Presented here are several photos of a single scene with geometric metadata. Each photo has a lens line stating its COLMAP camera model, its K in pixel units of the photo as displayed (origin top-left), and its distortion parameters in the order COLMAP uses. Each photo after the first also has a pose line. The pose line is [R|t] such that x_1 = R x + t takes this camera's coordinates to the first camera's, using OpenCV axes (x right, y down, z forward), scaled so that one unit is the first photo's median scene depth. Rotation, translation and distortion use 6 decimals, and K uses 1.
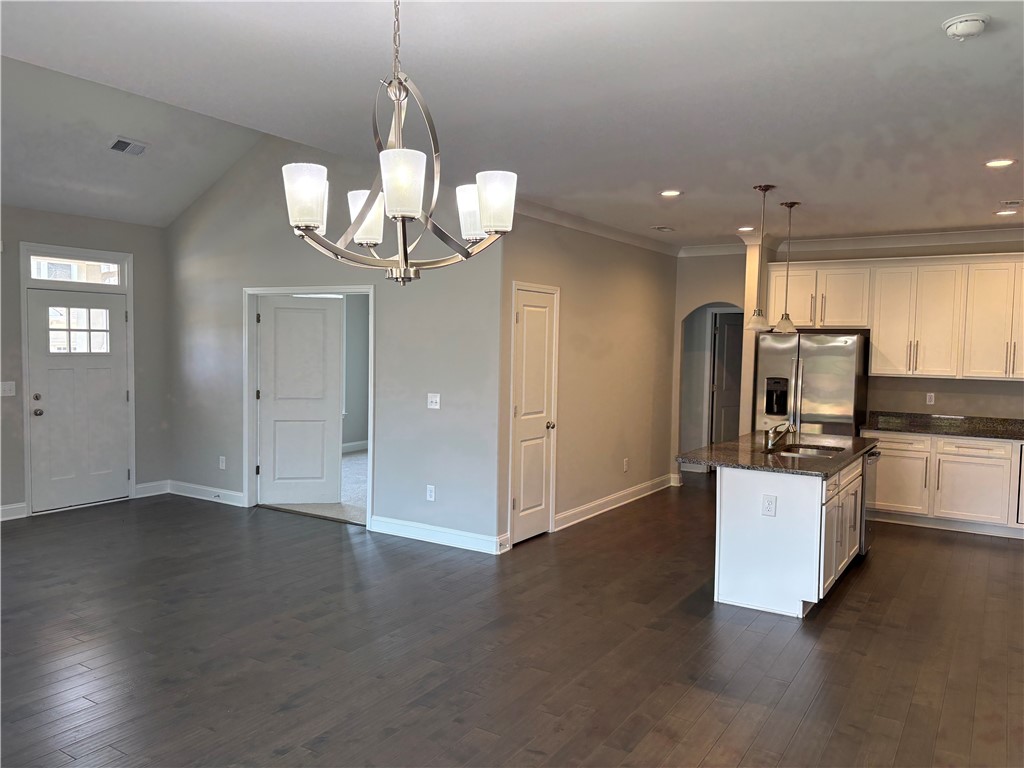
lens RADIAL K [[787.8, 0, 512.0], [0, 787.8, 384.0], [0, 0, 1]] dist [0.036169, -0.001237]
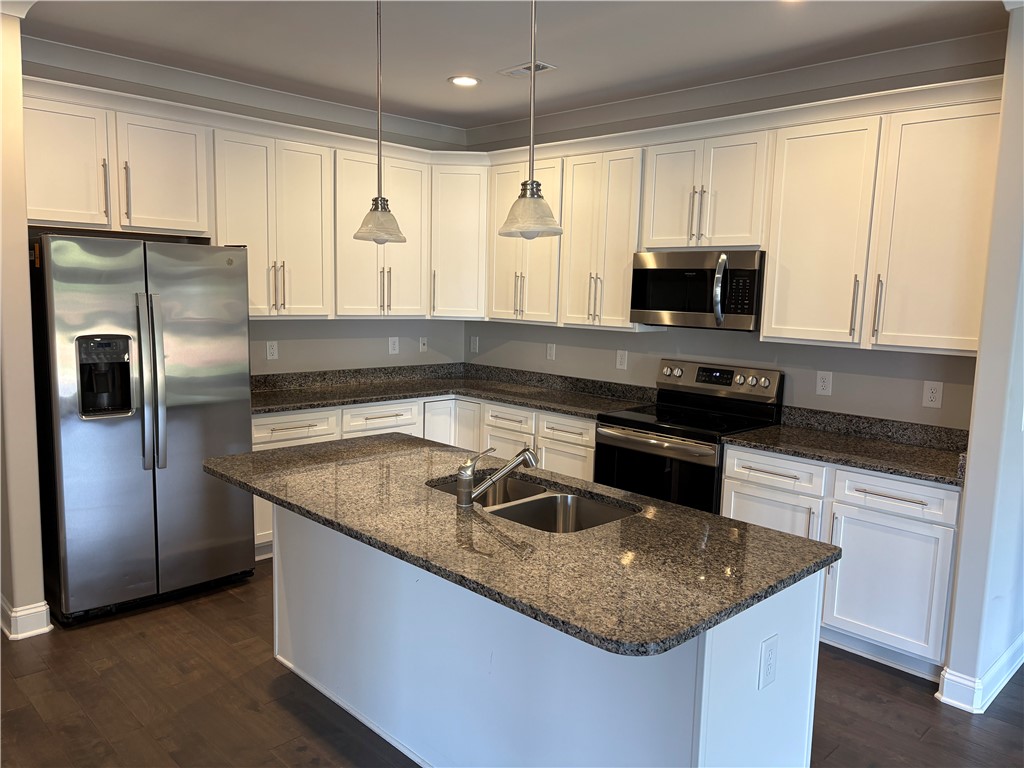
lens RADIAL K [[787.8, 0, 512.0], [0, 787.8, 384.0], [0, 0, 1]] dist [0.036169, -0.001237]
pose [[0.227581, -0.133964, 0.964500, -0.029381], [0.024478, 0.990966, 0.131864, -0.016646], [-0.973452, -0.006401, 0.228804, 0.313013]]
